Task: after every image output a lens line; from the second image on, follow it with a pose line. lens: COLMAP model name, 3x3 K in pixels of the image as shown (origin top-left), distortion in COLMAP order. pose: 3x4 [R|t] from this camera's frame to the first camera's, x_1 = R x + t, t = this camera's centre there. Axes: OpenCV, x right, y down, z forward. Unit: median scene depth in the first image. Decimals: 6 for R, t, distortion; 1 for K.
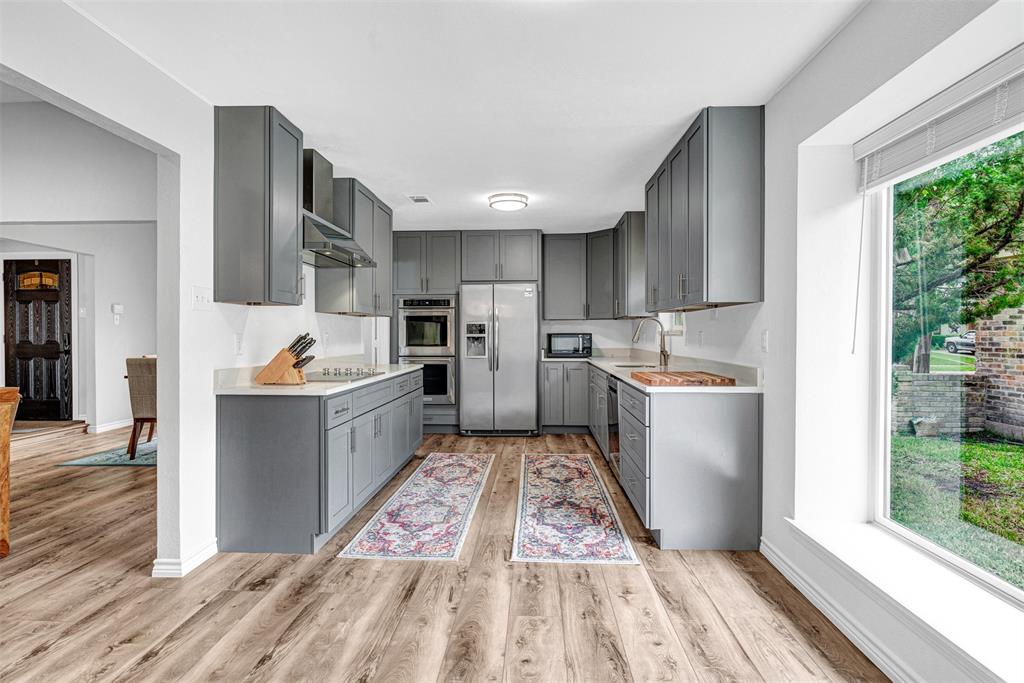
lens RADIAL K [[525.5, 0, 511.5], [0, 525.5, 336.5], [0, 0, 1]] dist [-0.007380, 0.002551]
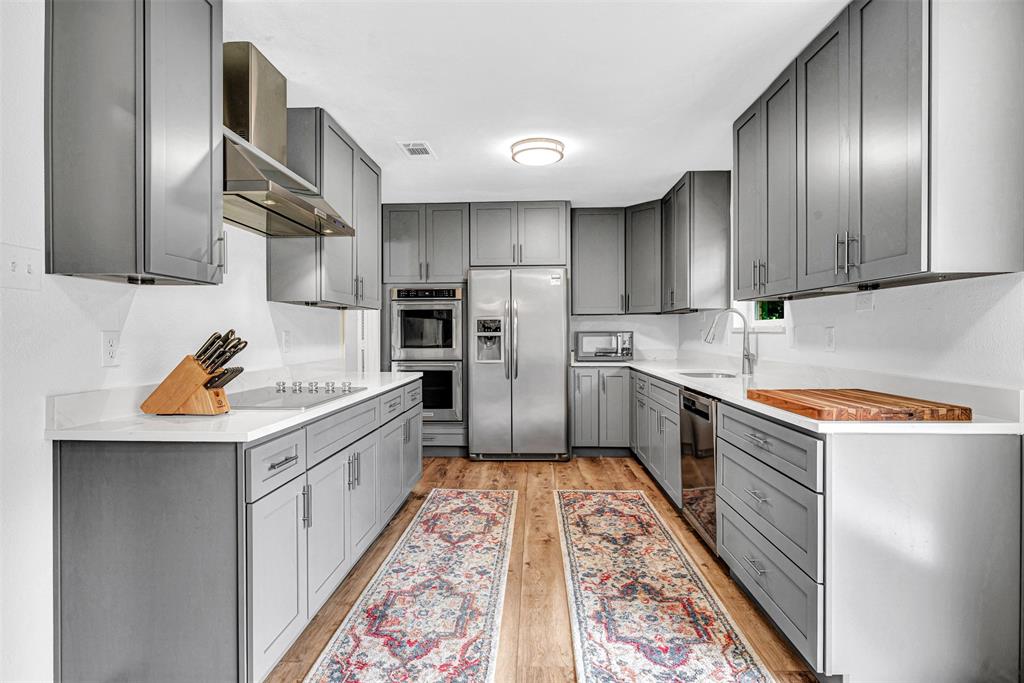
lens RADIAL K [[525.5, 0, 511.6], [0, 525.5, 339.9], [0, 0, 1]] dist [-0.007380, 0.002551]
pose [[0.999996, -0.002339, 0.001400, -0.058177], [0.002327, 0.999965, 0.008023, 0.000877], [-0.001419, -0.008020, 0.999967, 0.349450]]
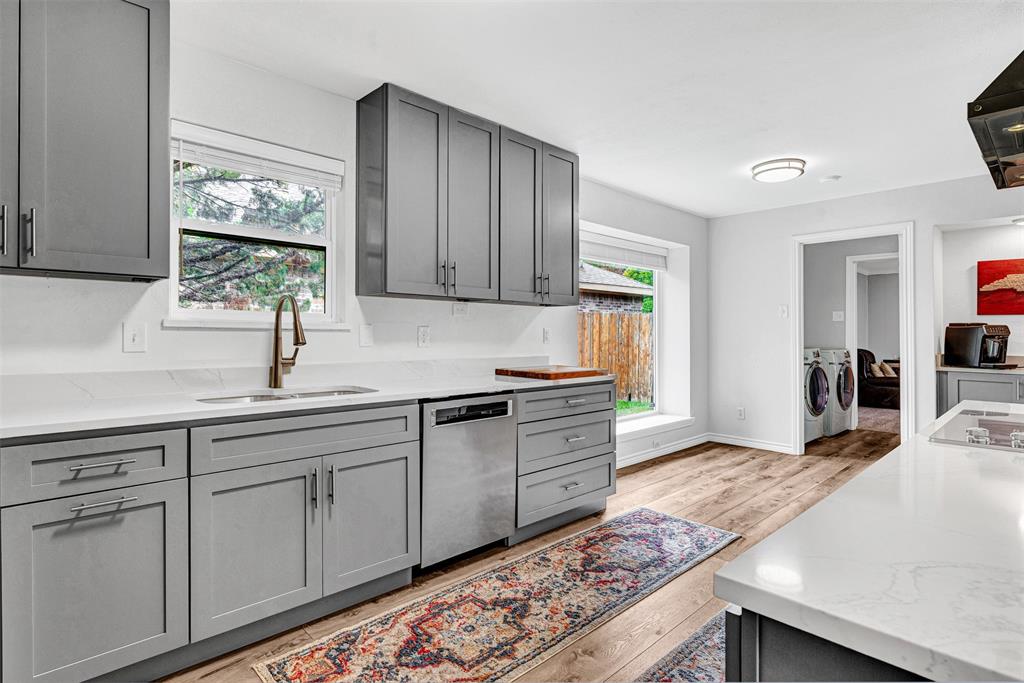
lens RADIAL K [[525.5, 0, 505.7], [0, 525.5, 327.1], [0, 0, 1]] dist [-0.007380, 0.002551]
pose [[-0.719855, 0.003669, 0.694115, -0.313475], [-0.002440, 0.999966, -0.007815, -0.003017], [-0.694120, -0.007319, -0.719822, 1.623051]]
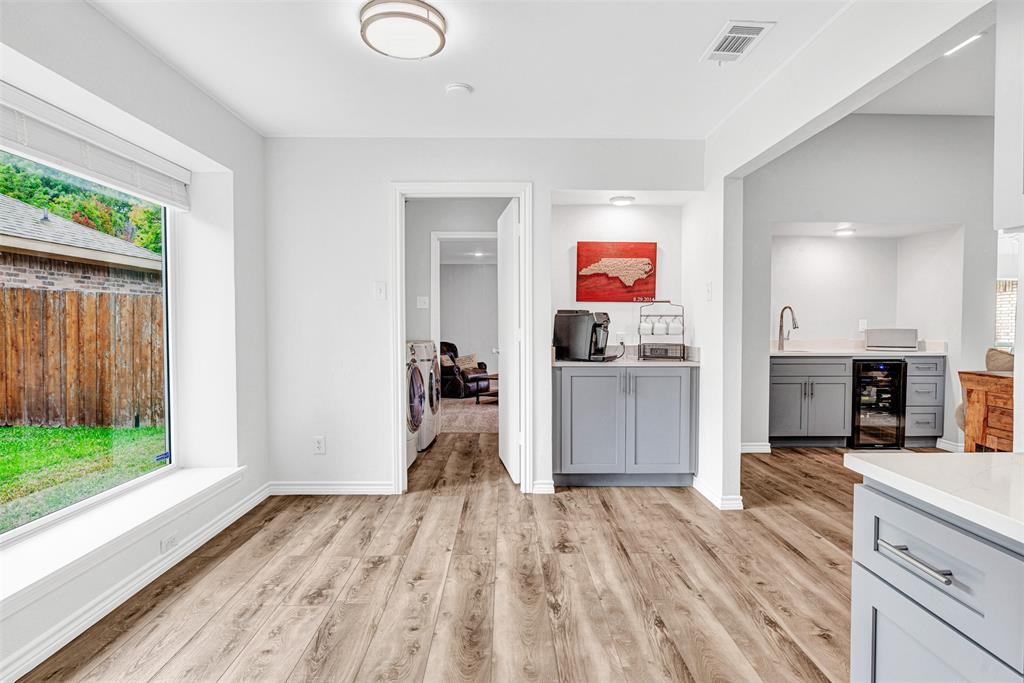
lens RADIAL K [[525.5, 0, 512.6], [0, 525.5, 335.1], [0, 0, 1]] dist [-0.007380, 0.002551]
pose [[-0.998041, 0.001822, -0.062539, -0.055175], [0.000328, 0.999715, 0.023886, 0.001043], [0.062565, 0.023818, -0.997757, 1.074189]]
